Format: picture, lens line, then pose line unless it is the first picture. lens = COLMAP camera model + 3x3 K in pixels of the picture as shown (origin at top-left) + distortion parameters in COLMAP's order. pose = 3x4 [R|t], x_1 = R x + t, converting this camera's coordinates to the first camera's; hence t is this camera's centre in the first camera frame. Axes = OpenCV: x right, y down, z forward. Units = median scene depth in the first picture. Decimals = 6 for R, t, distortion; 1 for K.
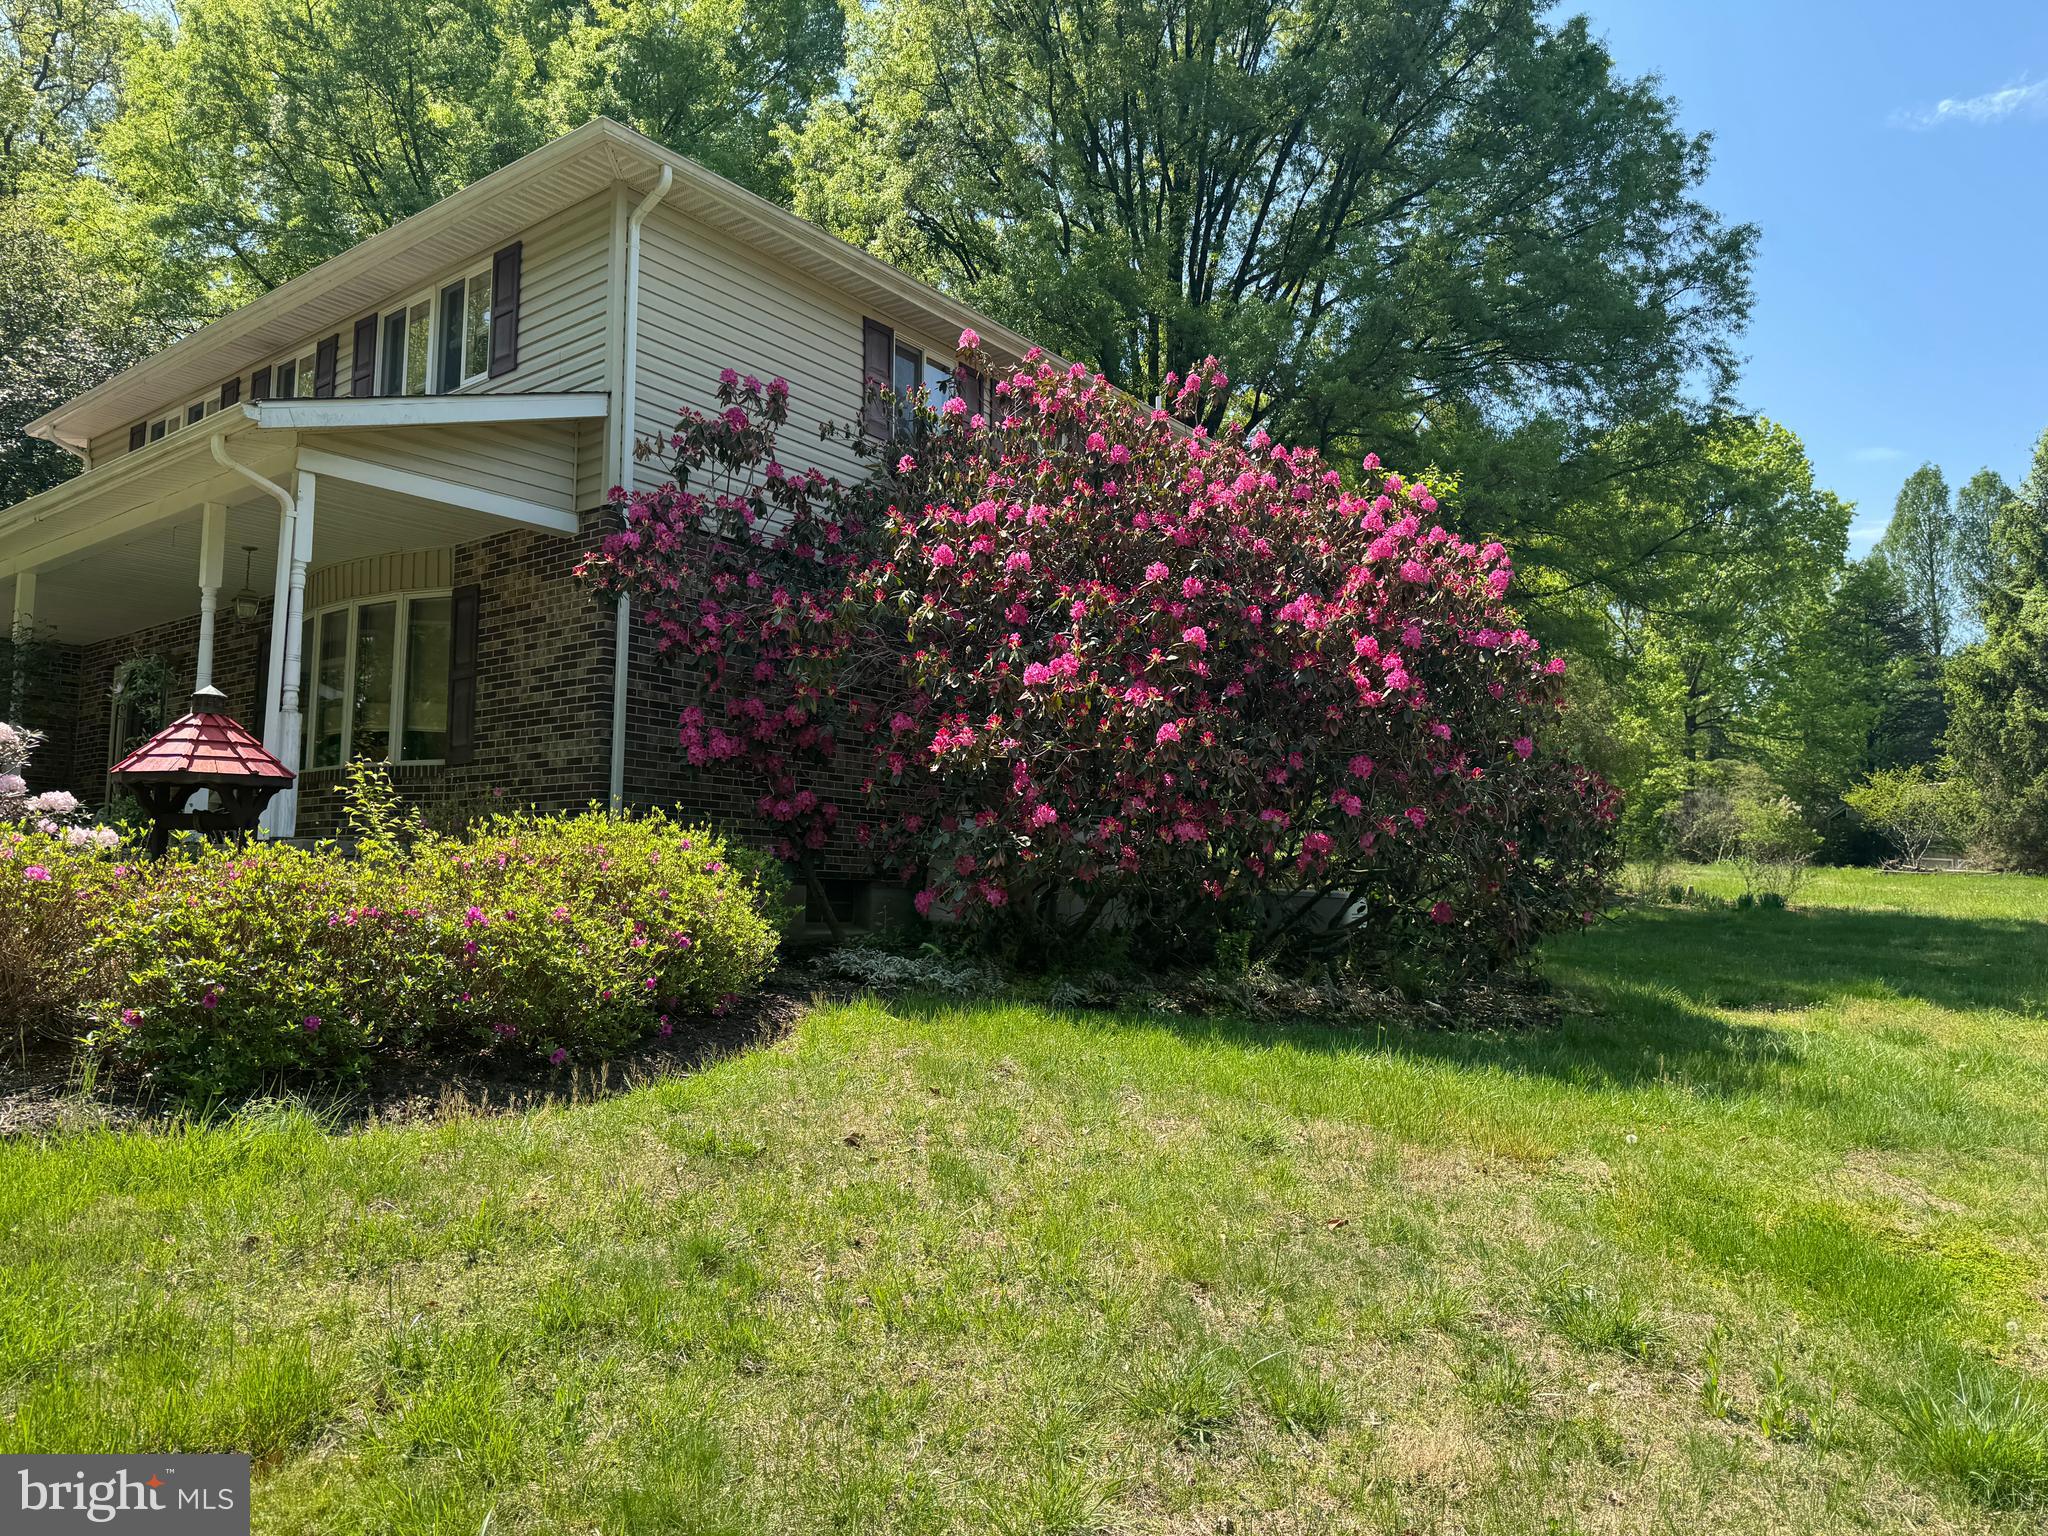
lens RADIAL K [[1484.6, 0, 1052.8], [0, 1484.6, 804.7], [0, 0, 1]] dist [0.065602, -0.033937]
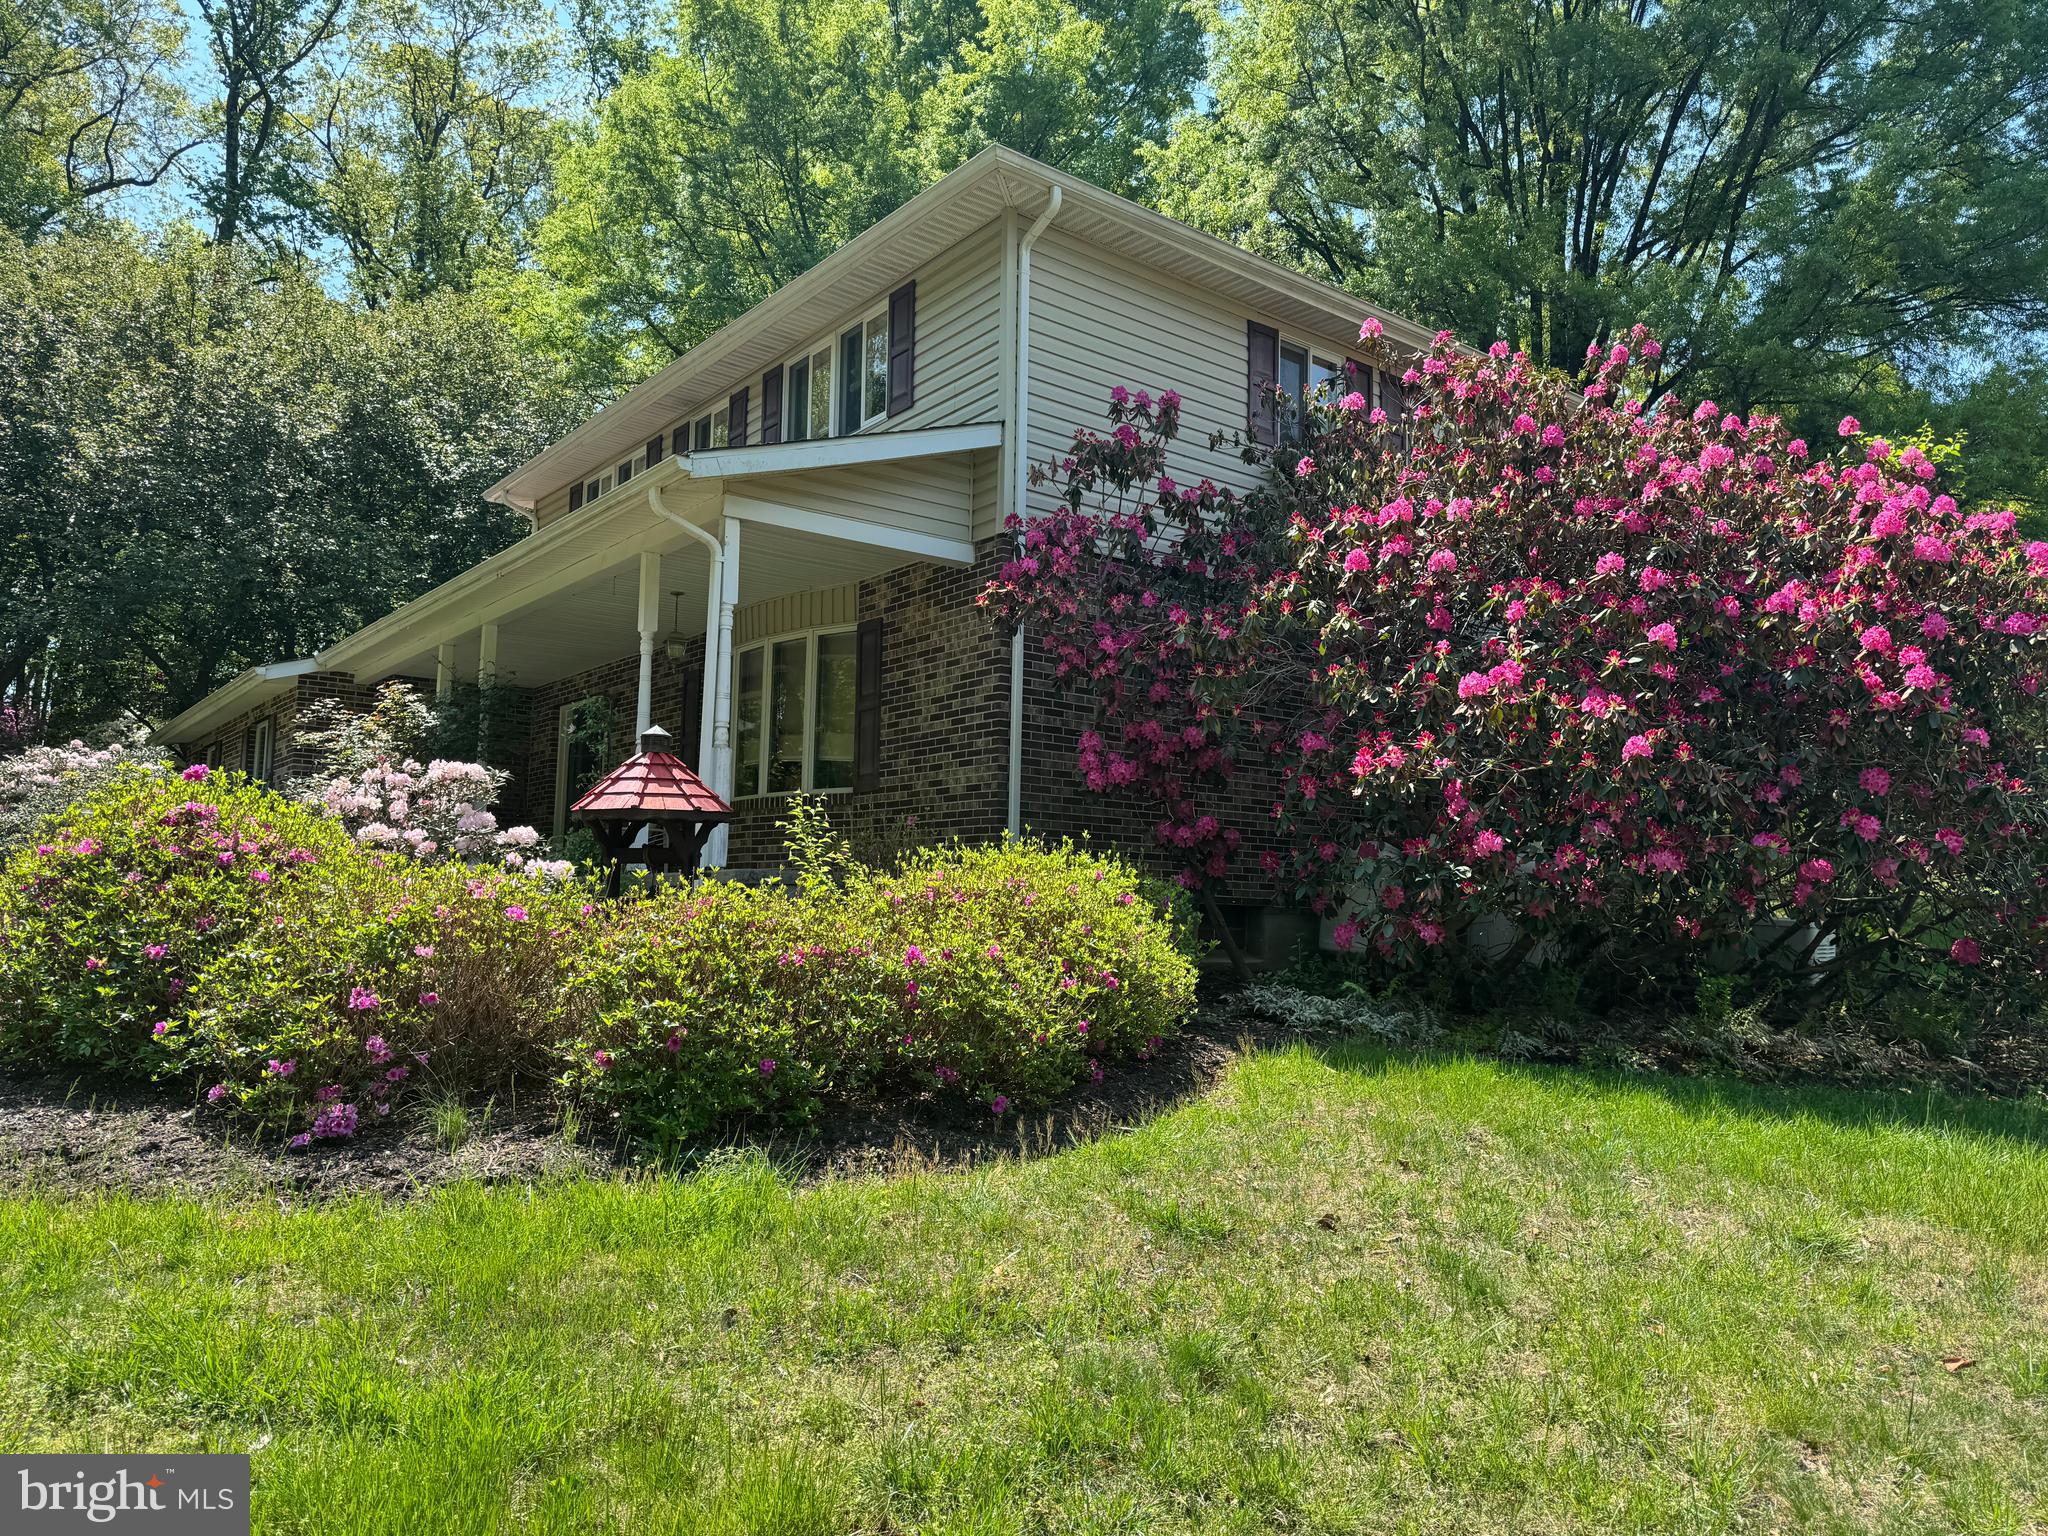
lens RADIAL K [[1453.0, 0, 1044.4], [0, 1453.0, 774.9], [0, 0, 1]] dist [0.220030, -0.330668]
pose [[0.973988, -0.019296, -0.225775, -0.051838], [0.013112, 0.999498, -0.028858, -0.008983], [0.226219, 0.025147, 0.973752, 0.053367]]
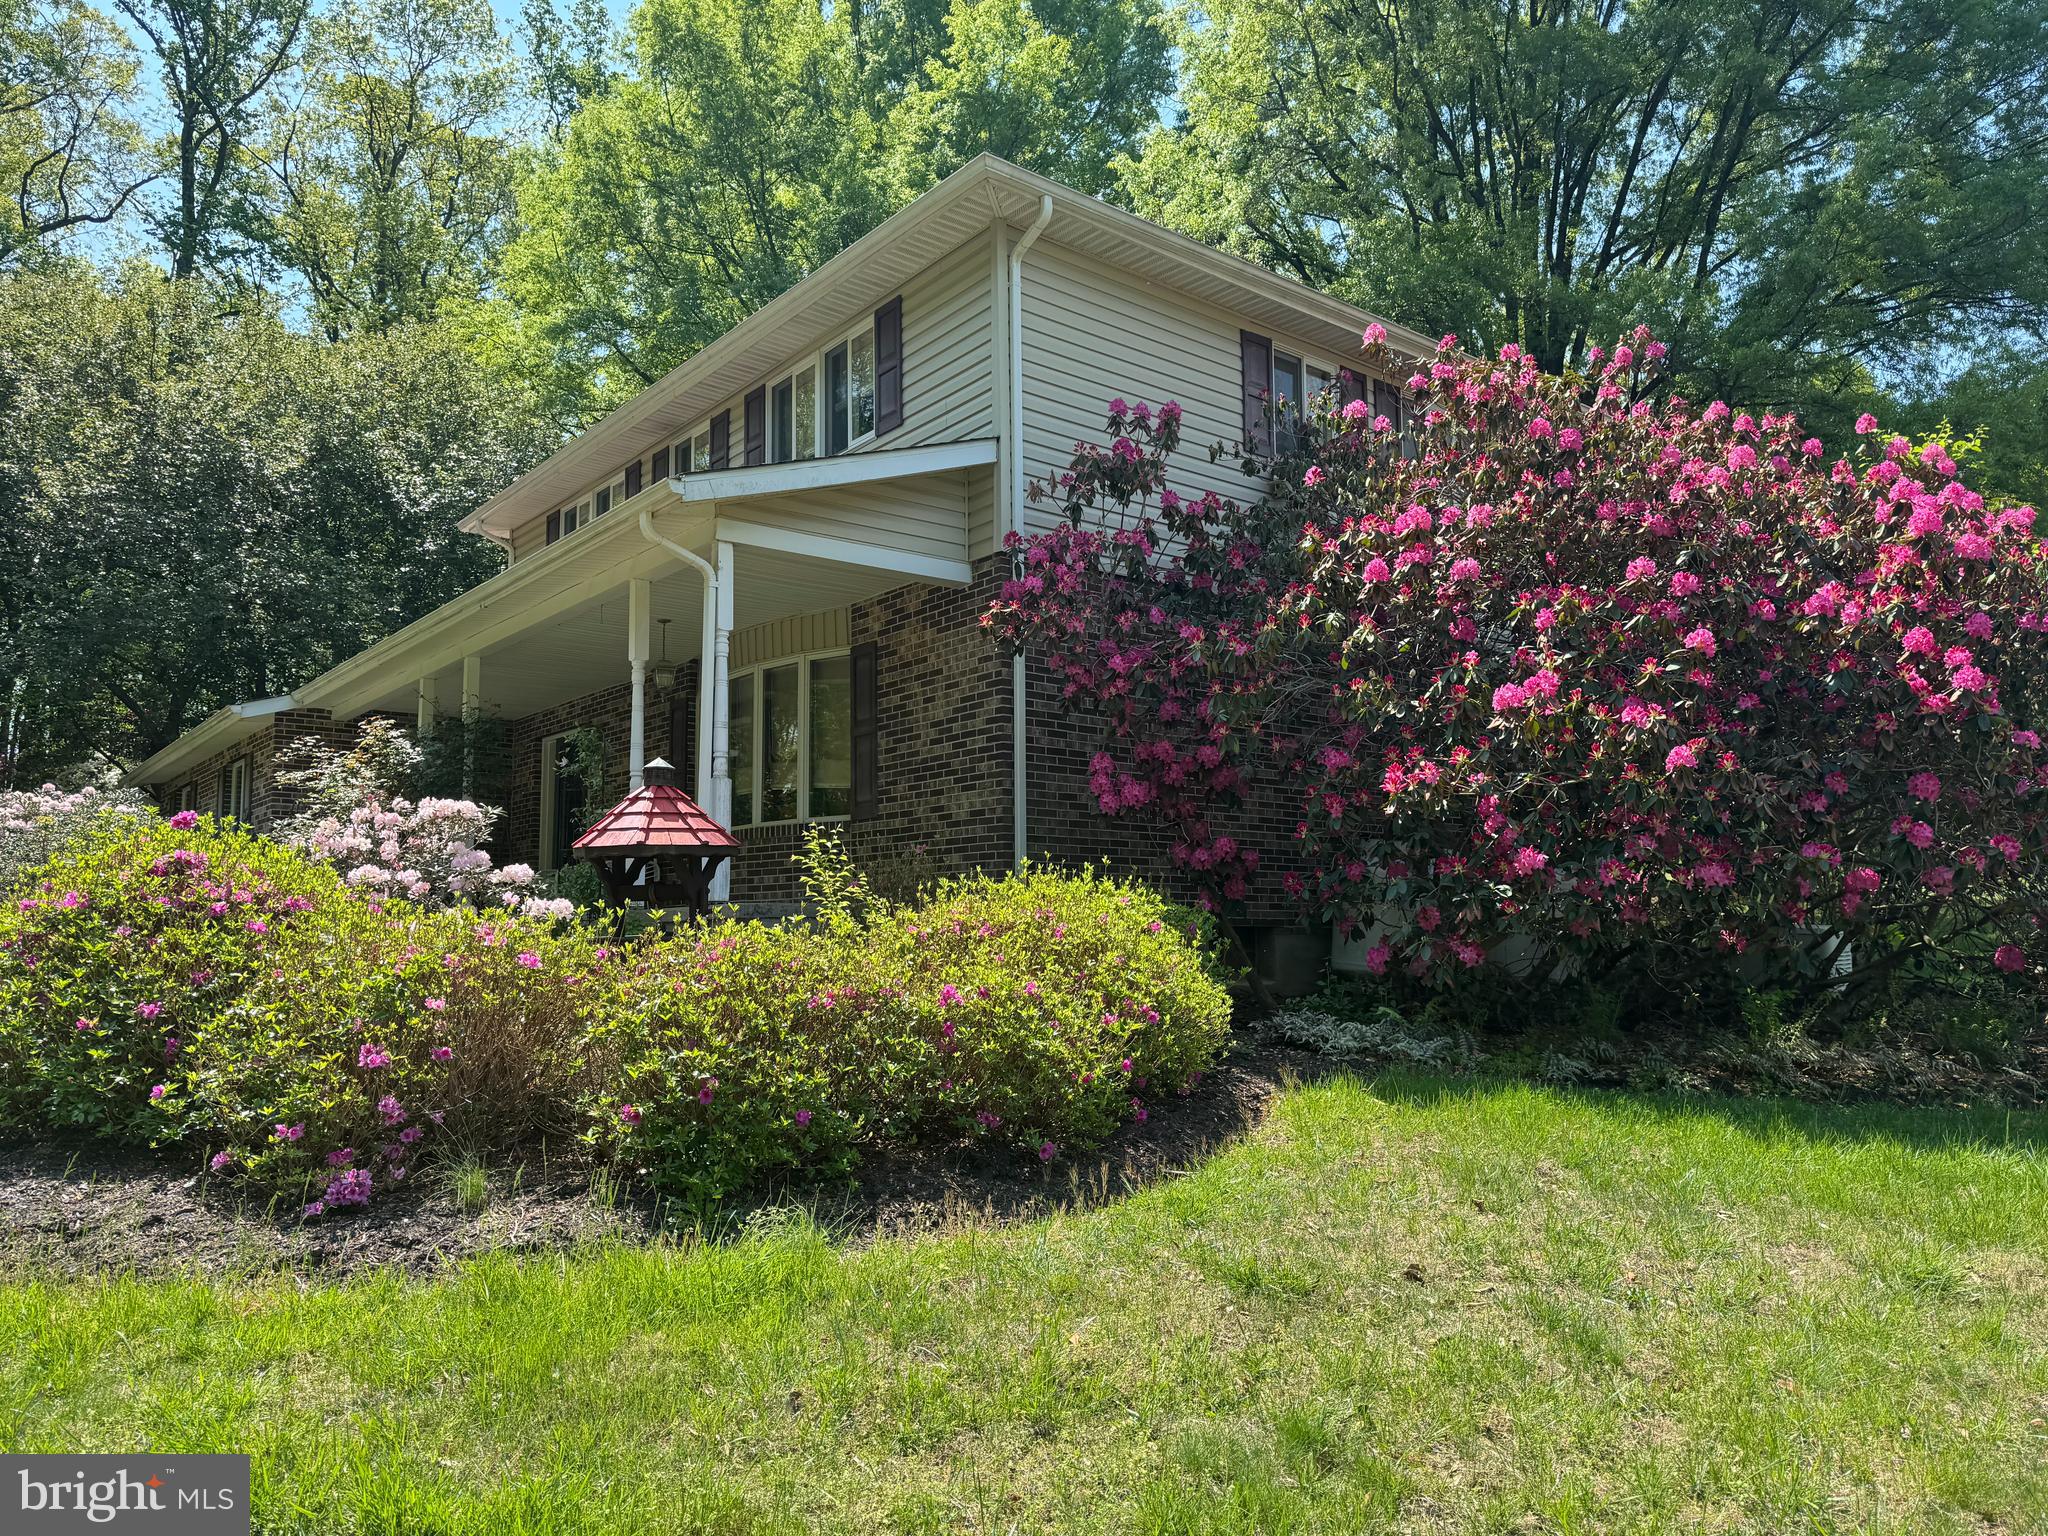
lens RADIAL K [[1440.4, 0, 1024.9], [0, 1440.4, 793.8], [0, 0, 1]] dist [0.202923, -0.296061]
pose [[0.975941, -0.041870, -0.213978, -0.086624], [0.036793, 0.998940, -0.027659, -0.014560], [0.214909, 0.019121, 0.976447, 0.078718]]
